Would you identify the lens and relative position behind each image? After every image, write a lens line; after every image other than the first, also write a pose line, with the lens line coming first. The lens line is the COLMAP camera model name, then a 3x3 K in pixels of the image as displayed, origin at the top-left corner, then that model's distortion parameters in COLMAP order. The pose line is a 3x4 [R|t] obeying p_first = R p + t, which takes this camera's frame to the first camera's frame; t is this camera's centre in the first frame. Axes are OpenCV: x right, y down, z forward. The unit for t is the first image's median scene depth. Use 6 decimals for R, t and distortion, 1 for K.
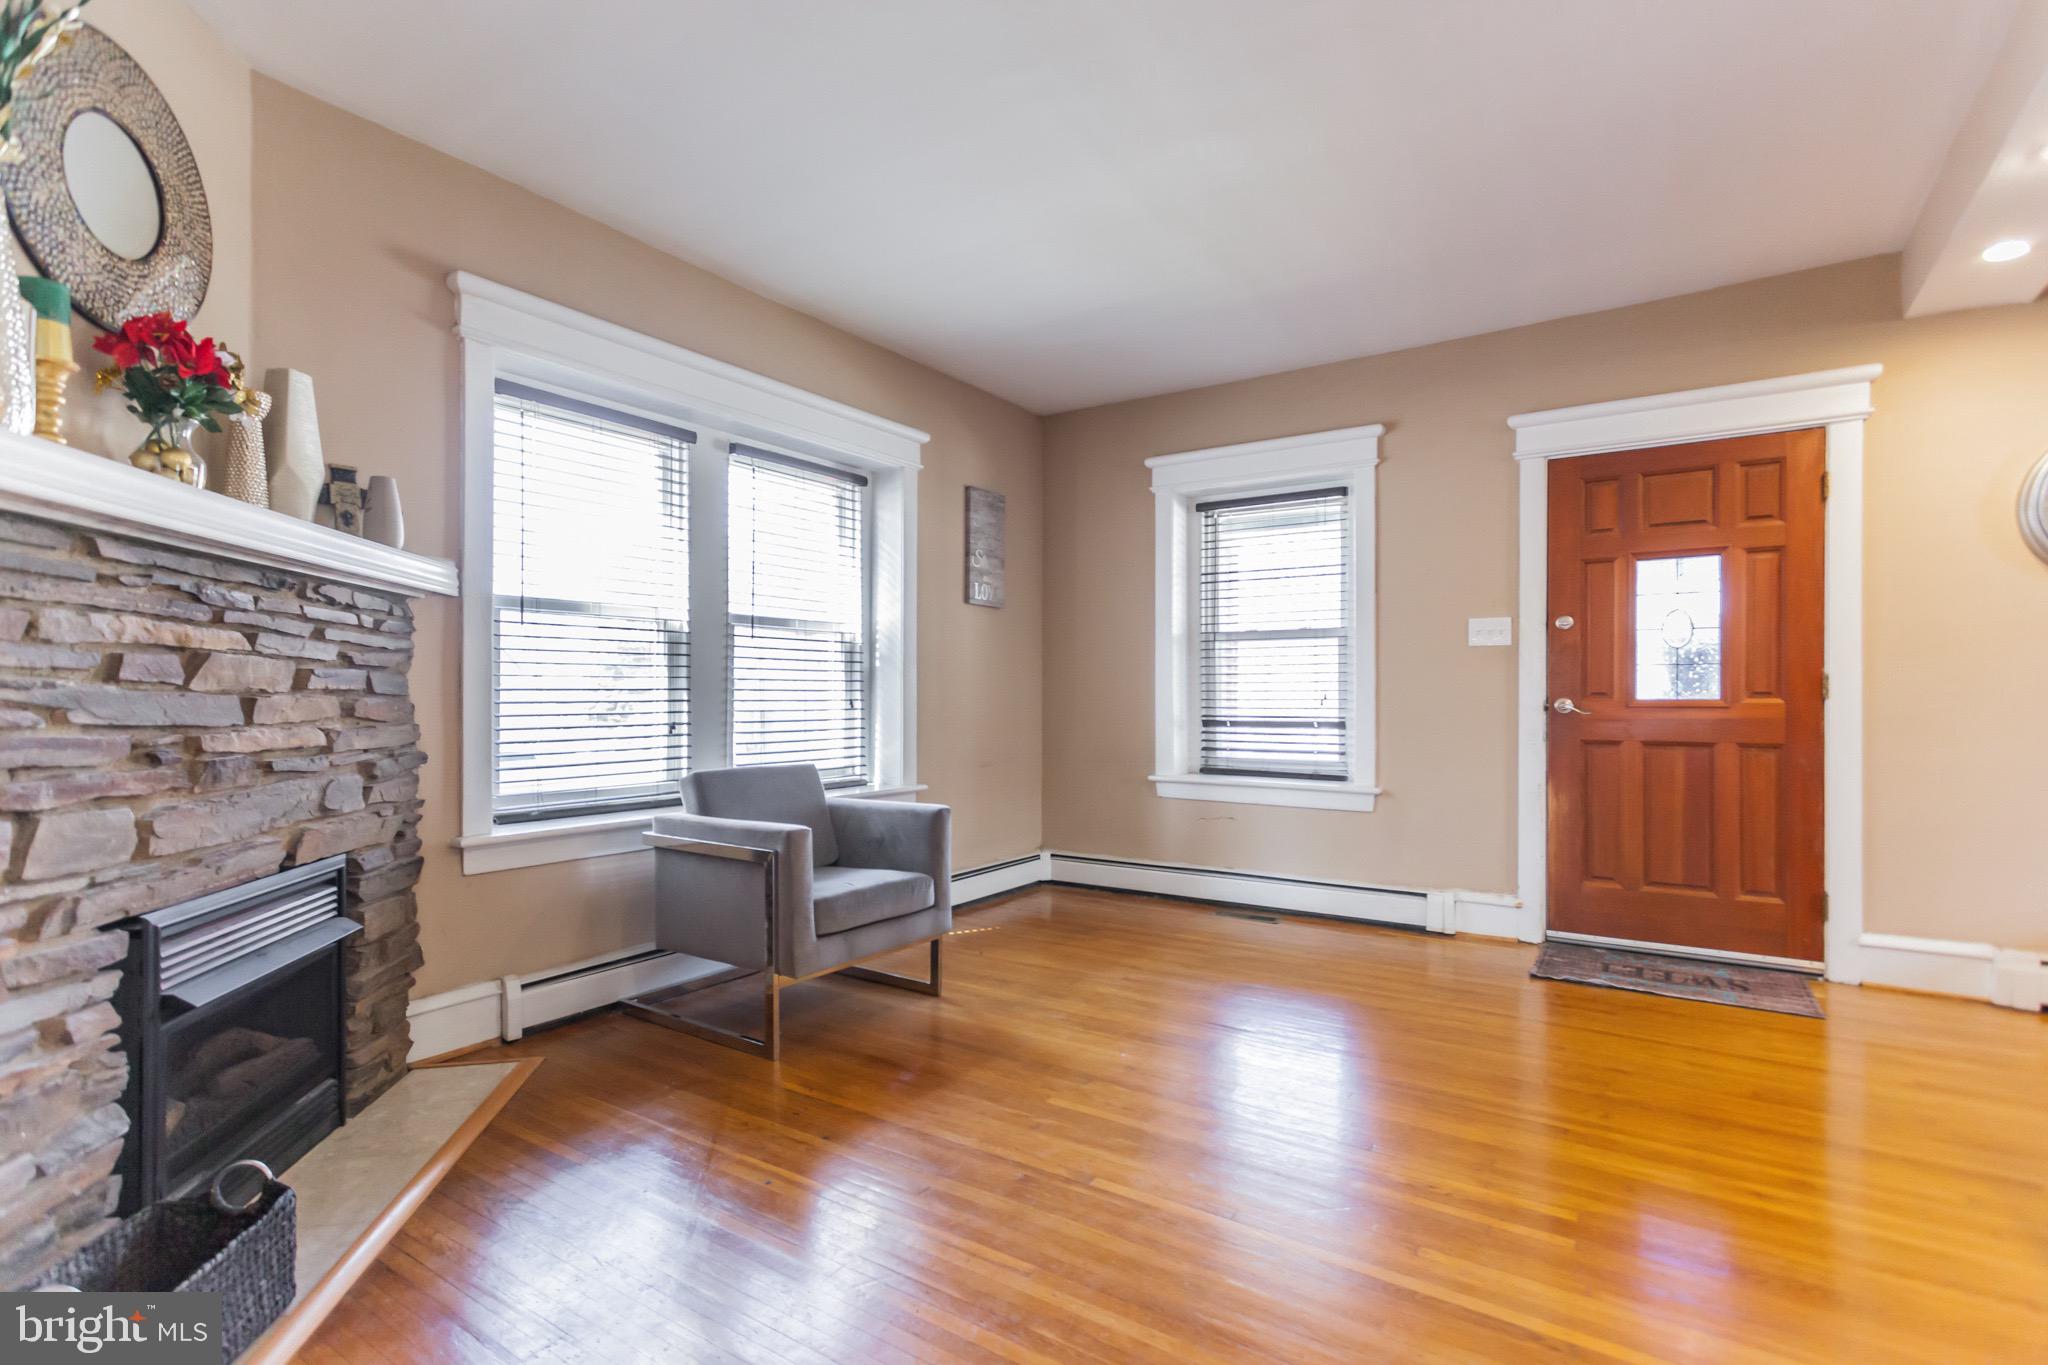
lens RADIAL K [[983.3, 0, 1020.7], [0, 983.3, 692.5], [0, 0, 1]] dist [0.014194, 0.001175]
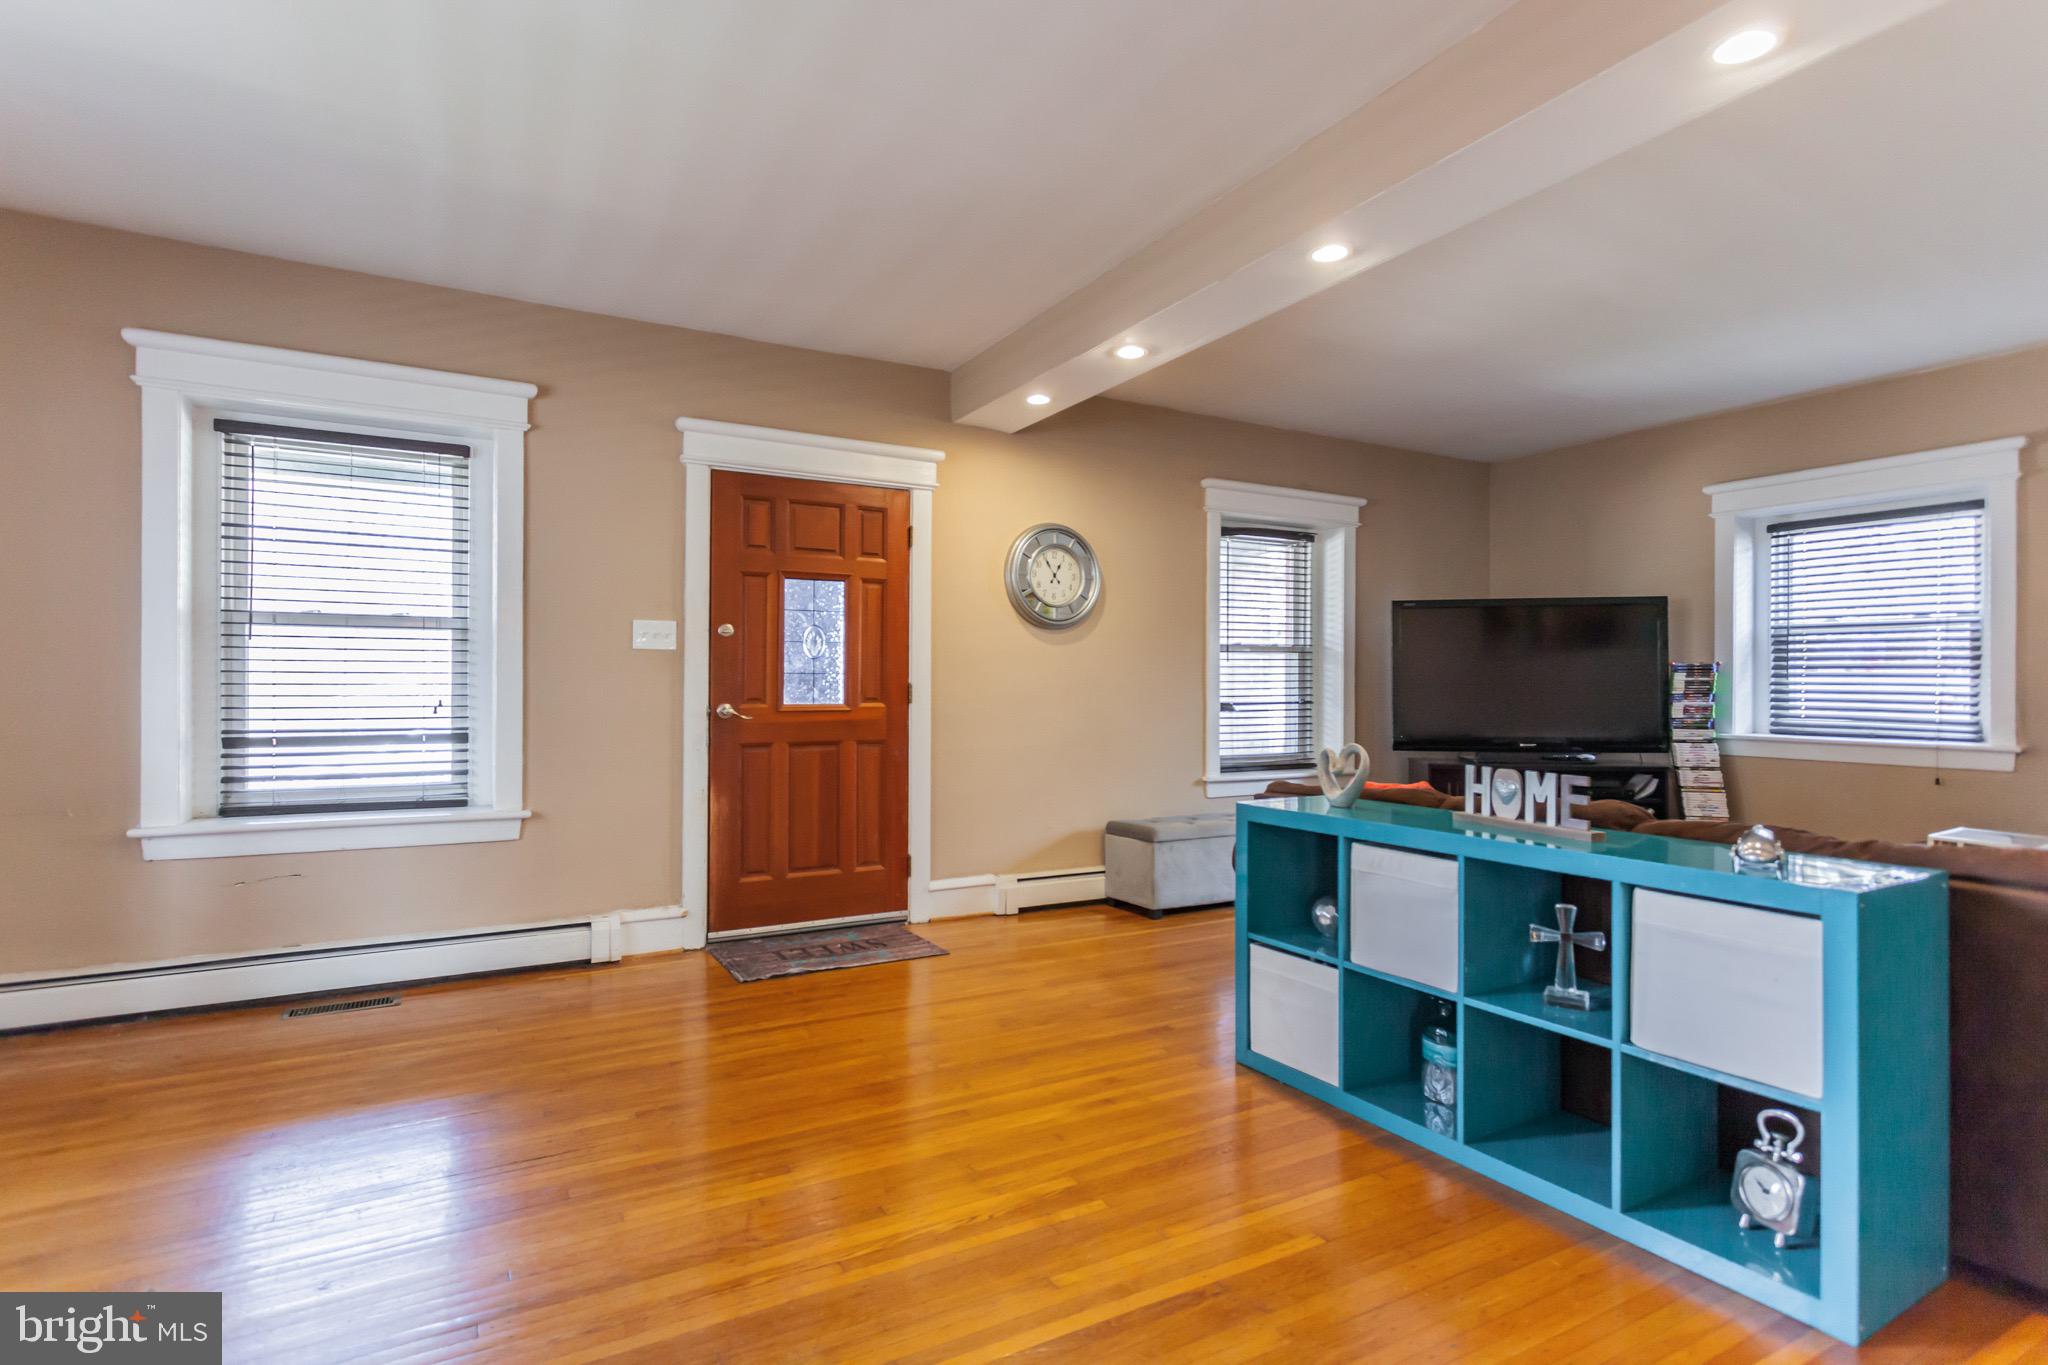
lens RADIAL K [[983.3, 0, 1019.1], [0, 983.3, 678.2], [0, 0, 1]] dist [0.014194, 0.001175]
pose [[0.470349, 0.010994, 0.882412, -0.210685], [-0.004079, 0.999939, -0.010284, -0.011306], [-0.882471, 0.001237, 0.470365, 0.245838]]
